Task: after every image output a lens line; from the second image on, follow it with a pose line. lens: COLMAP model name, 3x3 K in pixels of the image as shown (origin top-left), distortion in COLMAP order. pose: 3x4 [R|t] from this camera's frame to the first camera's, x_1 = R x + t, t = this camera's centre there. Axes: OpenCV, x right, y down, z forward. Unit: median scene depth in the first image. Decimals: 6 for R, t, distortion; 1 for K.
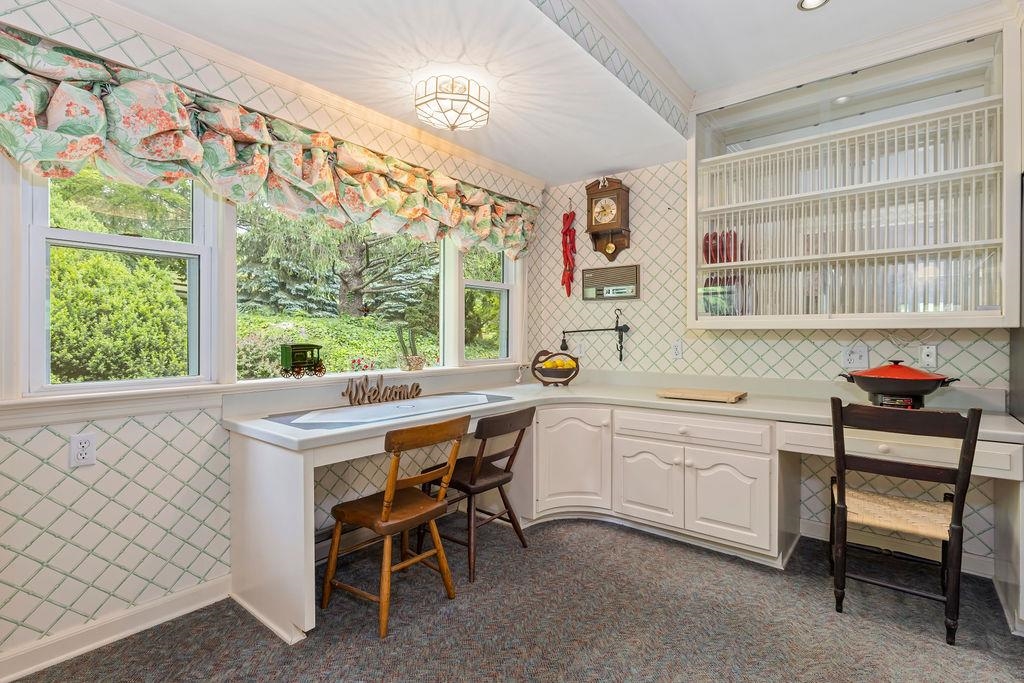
lens RADIAL K [[482.8, 0, 505.4], [0, 482.8, 336.7], [0, 0, 1]] dist [0.002929, -0.000923]
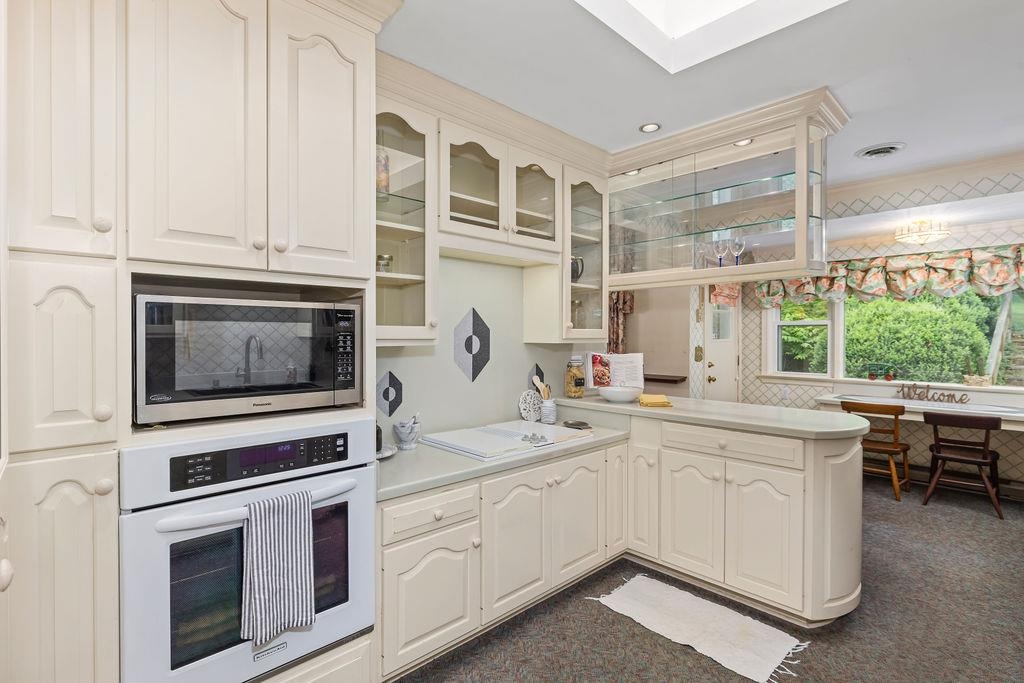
lens RADIAL K [[482.8, 0, 510.9], [0, 482.8, 340.1], [0, 0, 1]] dist [0.002929, -0.000923]
pose [[-0.122719, 0.007342, -0.992414, 1.212862], [-0.007163, 0.999940, 0.008284, -0.059961], [0.992416, 0.008126, -0.122659, -0.177253]]
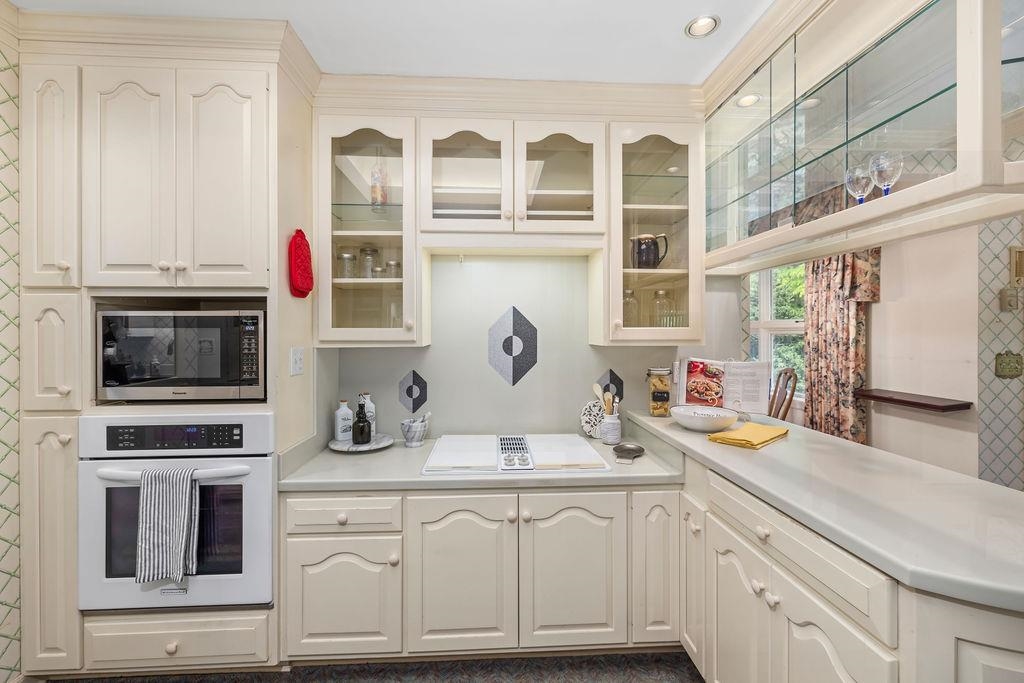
lens RADIAL K [[406.0, 0, 502.9], [0, 406.0, 336.9], [0, 0, 1]] dist [-0.000357, 0.000900]
pose [[-0.740942, 0.004252, -0.671555, 0.849794], [-0.001028, 0.999972, 0.007466, -0.064947], [0.671568, 0.006222, -0.740917, 0.135592]]
